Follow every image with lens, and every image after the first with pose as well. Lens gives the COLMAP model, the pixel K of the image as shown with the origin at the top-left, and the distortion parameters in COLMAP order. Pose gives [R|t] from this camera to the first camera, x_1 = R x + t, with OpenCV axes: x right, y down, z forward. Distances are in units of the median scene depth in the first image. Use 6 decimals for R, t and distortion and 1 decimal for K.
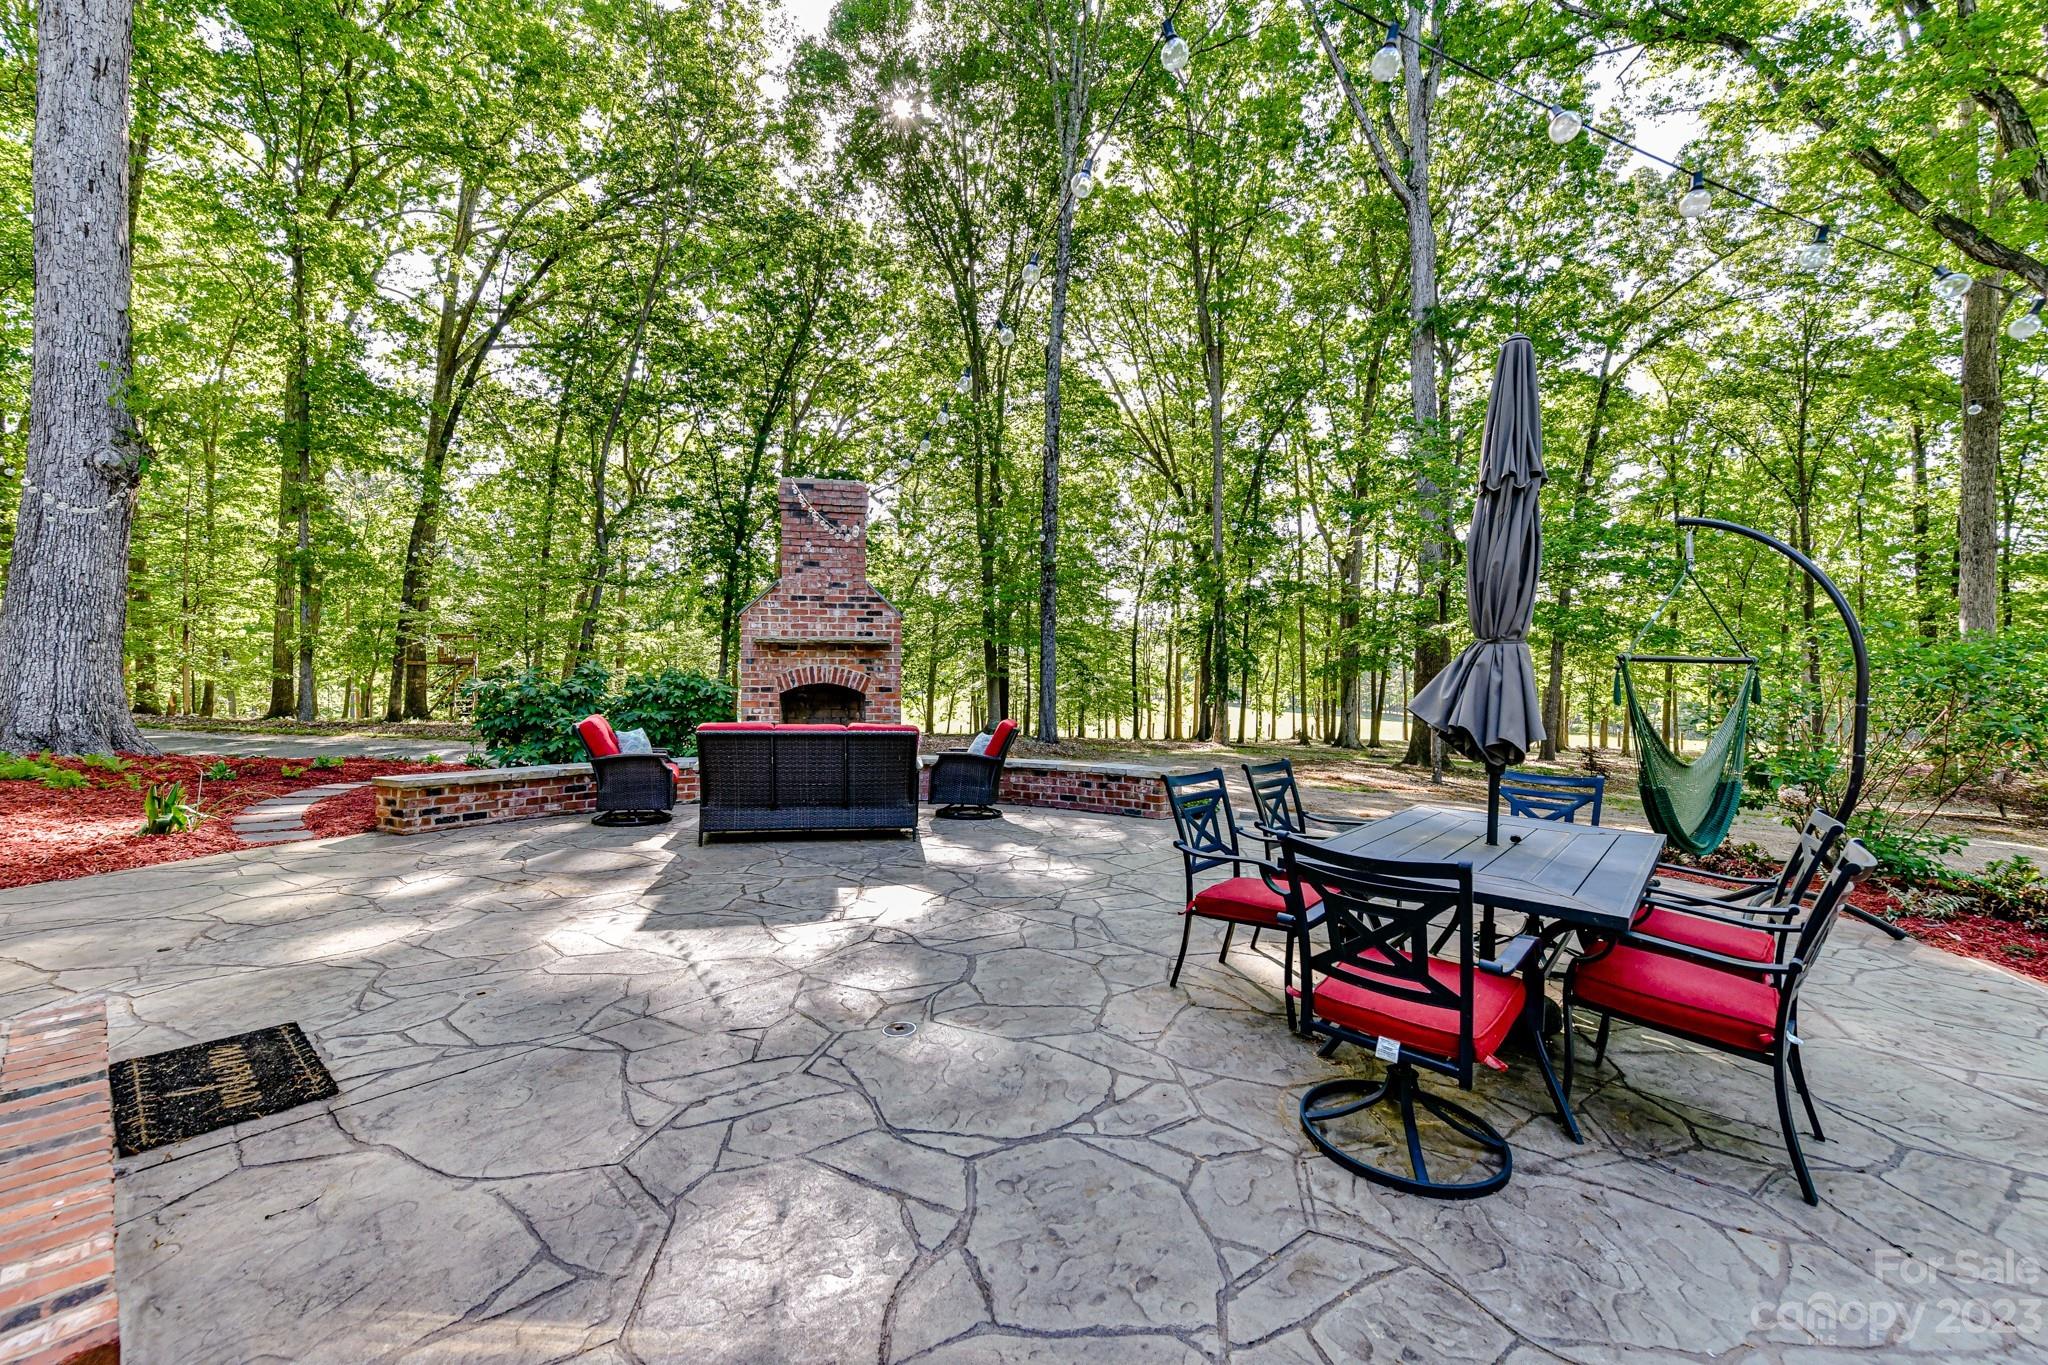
lens RADIAL K [[812.8, 0, 1010.5], [0, 812.8, 674.2], [0, 0, 1]] dist [0.007238, -0.001347]
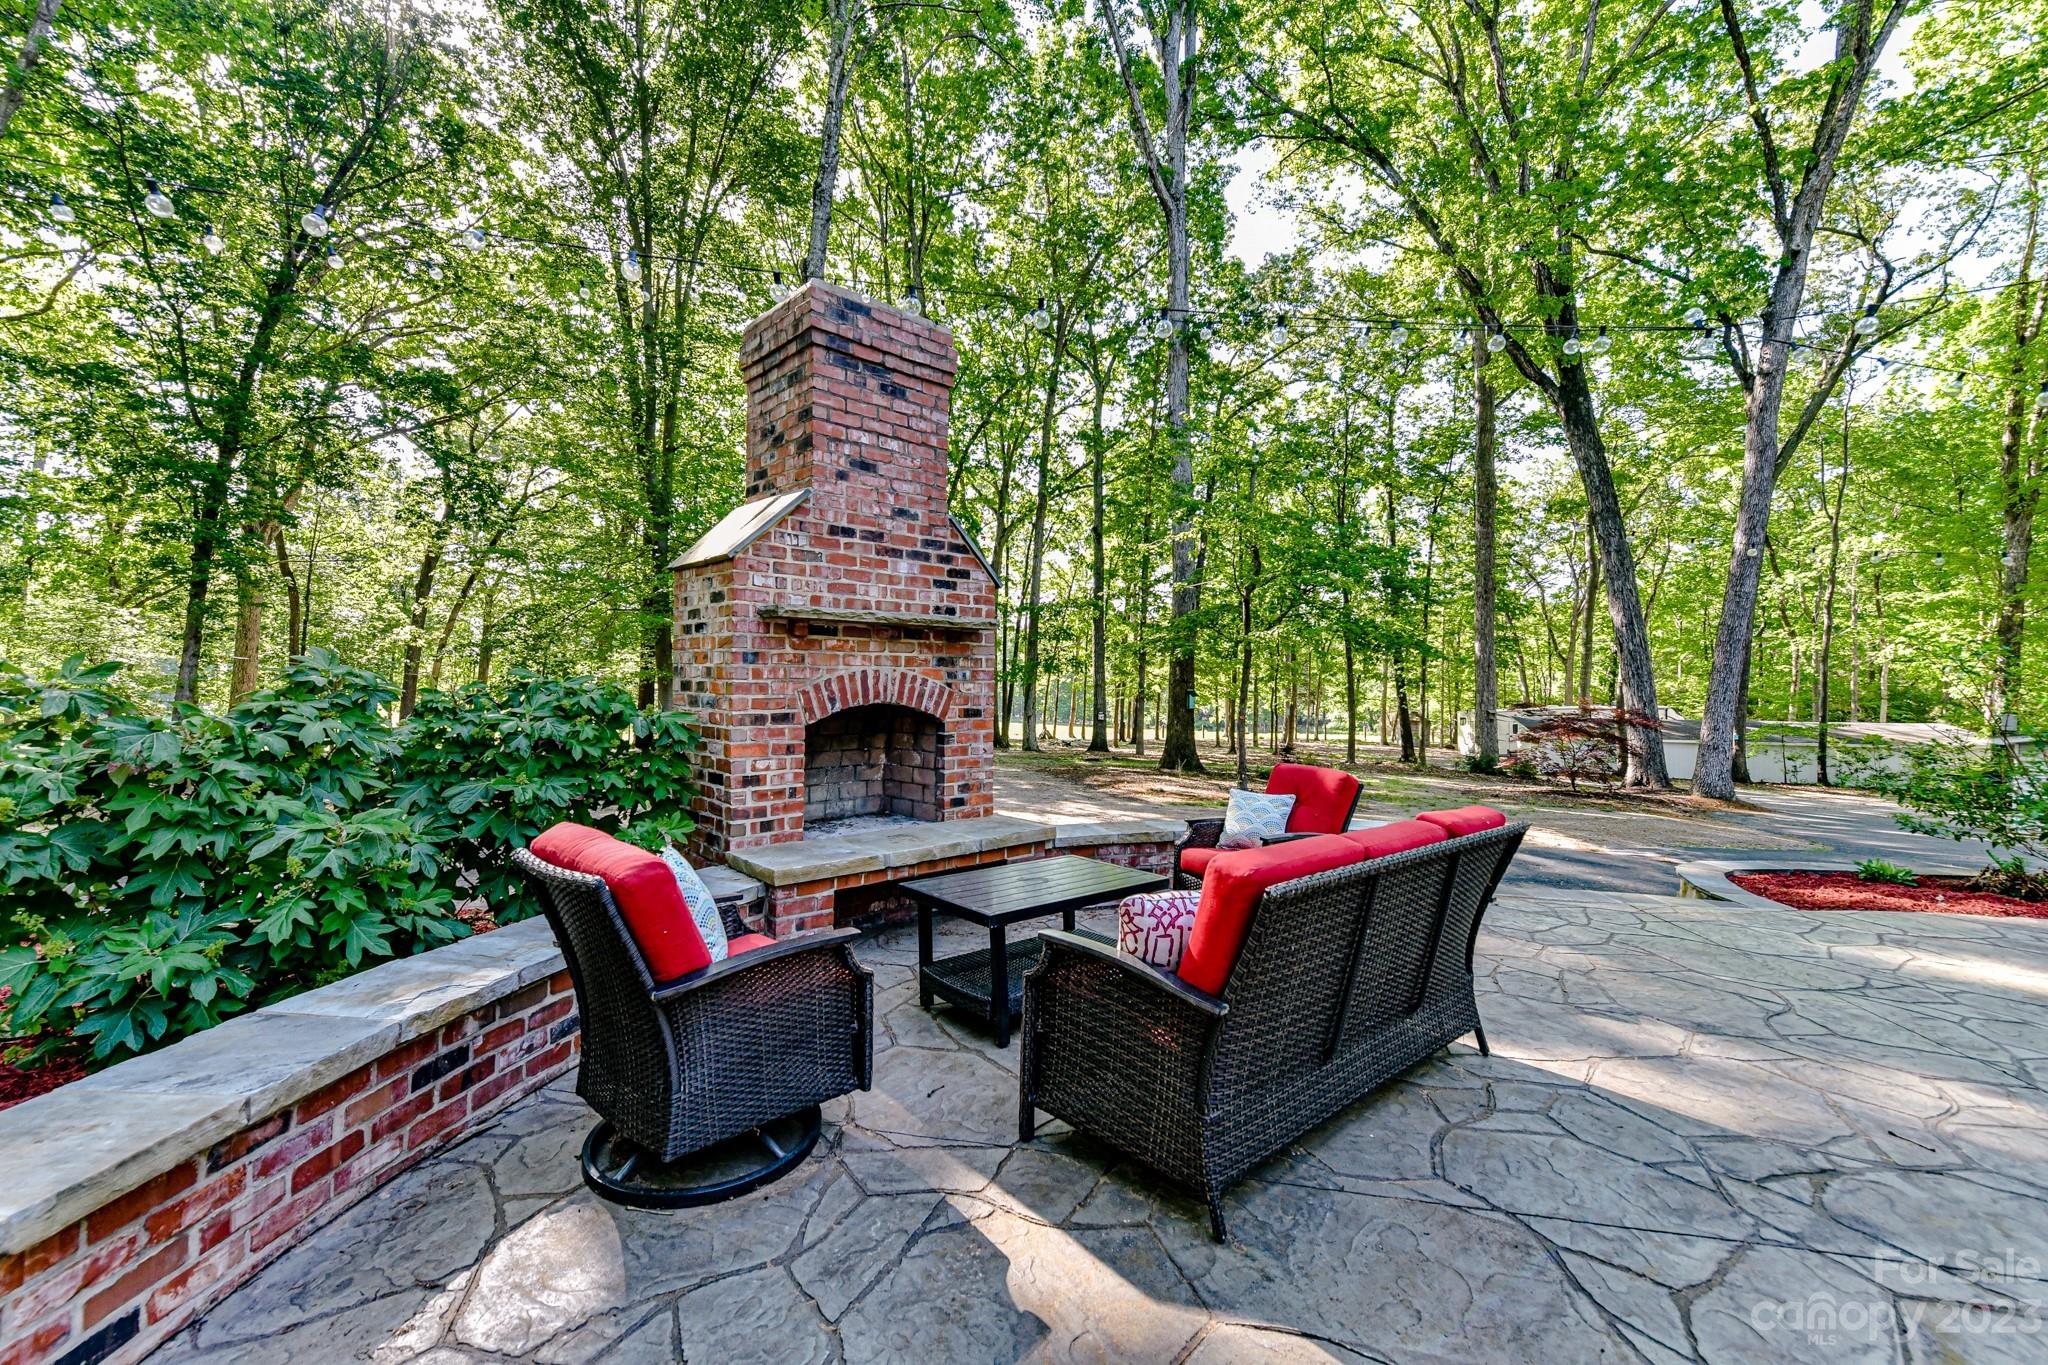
lens RADIAL K [[812.8, 0, 1010.5], [0, 812.8, 674.2], [0, 0, 1]] dist [0.007238, -0.001347]
pose [[0.861440, 0.008559, 0.507788, -0.423243], [-0.008560, 0.999961, -0.002332, -0.006589], [-0.507788, -0.002338, 0.861479, 0.523552]]
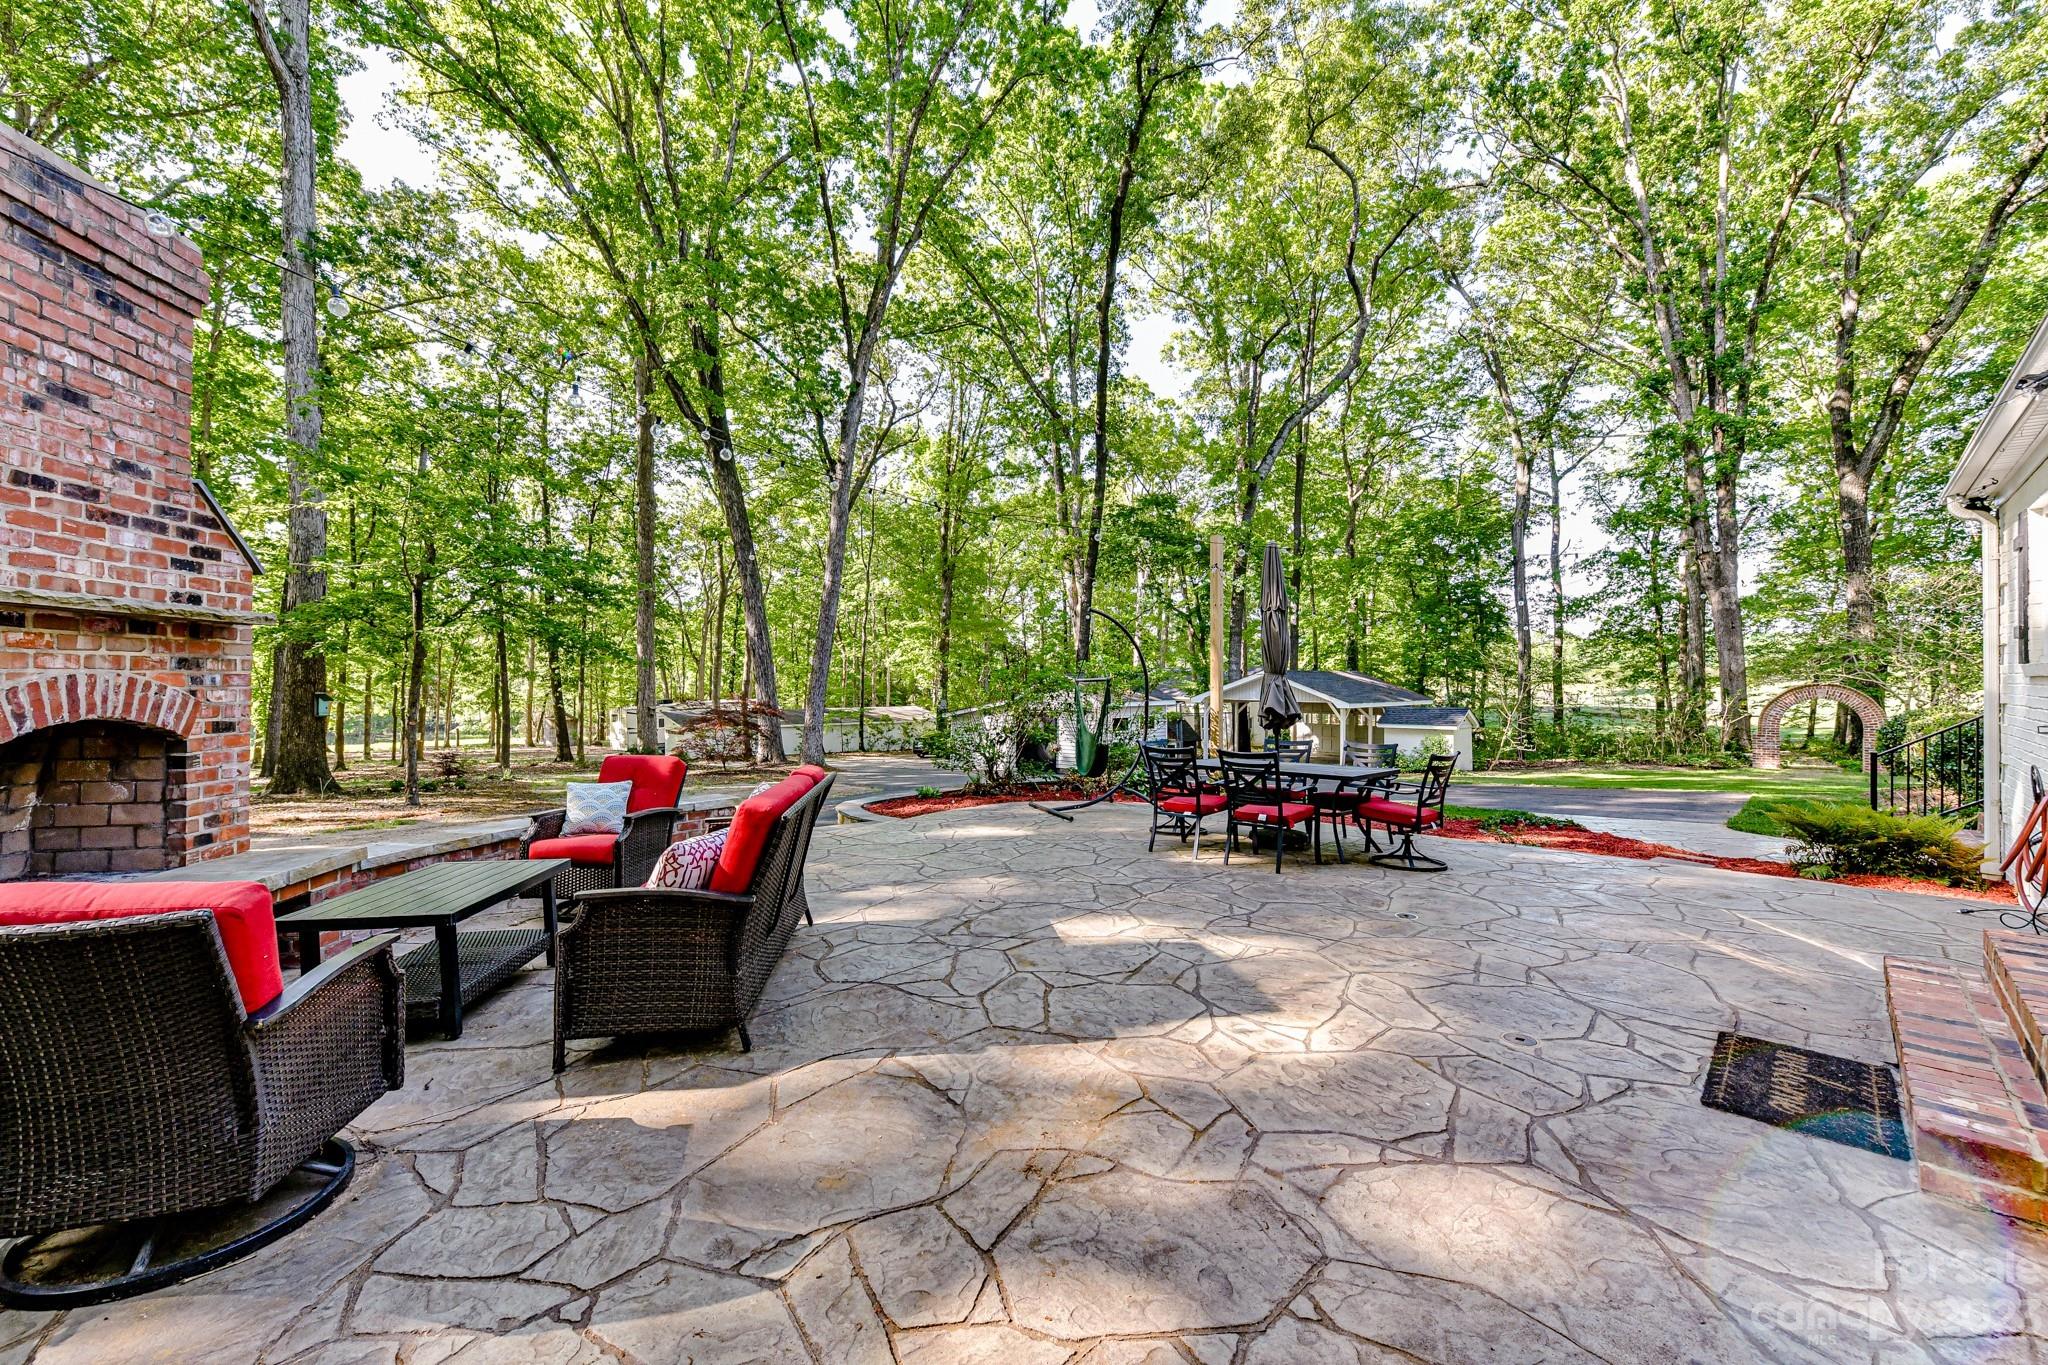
lens RADIAL K [[812.8, 0, 1010.5], [0, 812.8, 674.2], [0, 0, 1]] dist [0.007238, -0.001347]
pose [[0.060240, 0.008398, 0.998149, -0.591499], [-0.005785, 0.999951, -0.008064, -0.009168], [-0.998167, -0.005288, 0.060286, 0.554831]]
